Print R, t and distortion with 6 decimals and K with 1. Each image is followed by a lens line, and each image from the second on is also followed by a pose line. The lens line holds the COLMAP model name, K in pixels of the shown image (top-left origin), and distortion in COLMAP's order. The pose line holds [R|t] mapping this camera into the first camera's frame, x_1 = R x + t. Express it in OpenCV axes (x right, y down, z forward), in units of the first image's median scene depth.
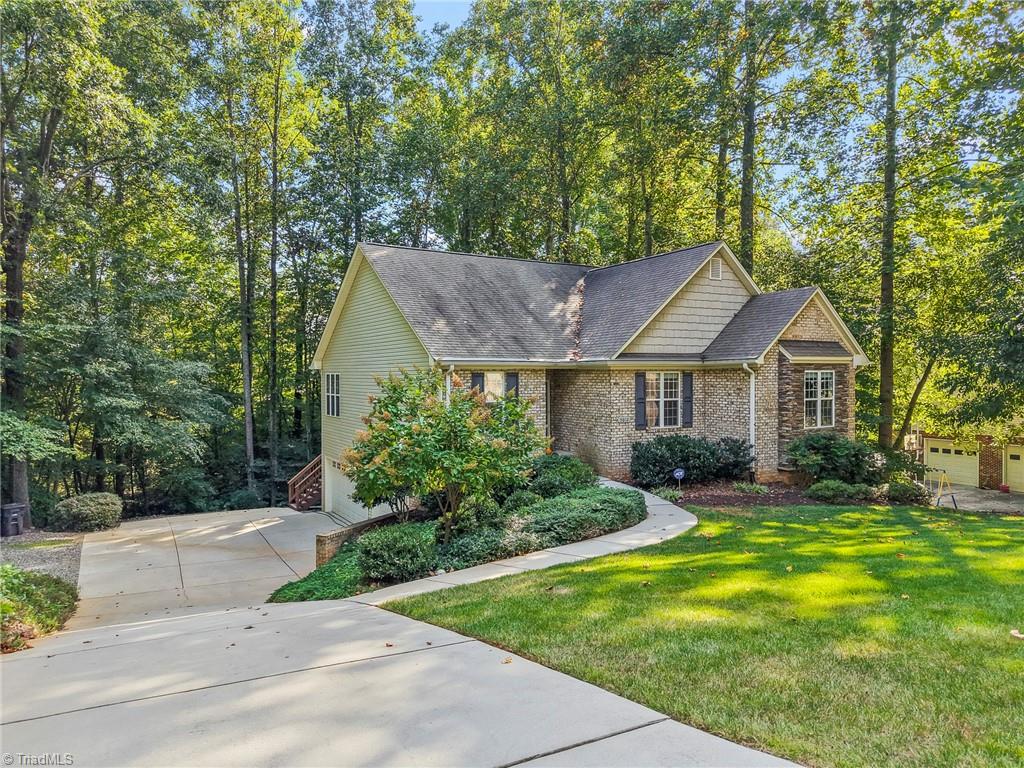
lens RADIAL K [[734.0, 0, 512.0], [0, 734.0, 384.0], [0, 0, 1]] dist [0.009794, -0.001265]
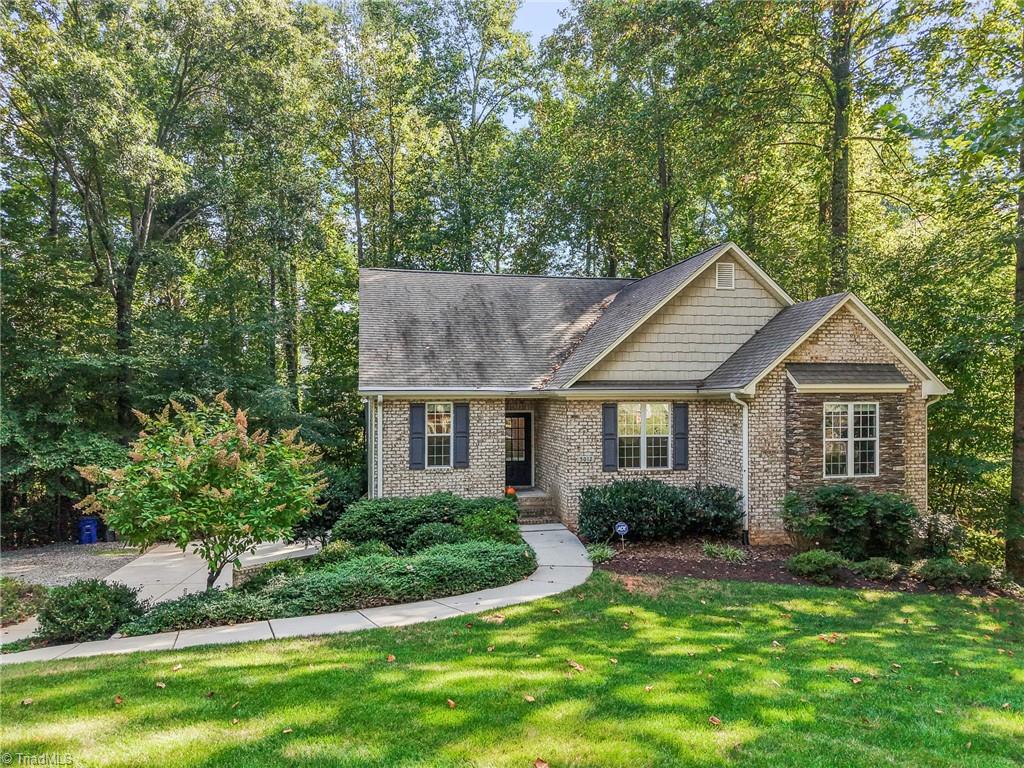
lens RADIAL K [[734.0, 0, 512.0], [0, 734.0, 384.0], [0, 0, 1]] dist [0.009794, -0.001265]
pose [[0.942496, -0.002210, -0.334212, 0.344377], [-0.006254, 0.999686, -0.024248, -0.016539], [0.334160, 0.024943, 0.942186, 0.162786]]
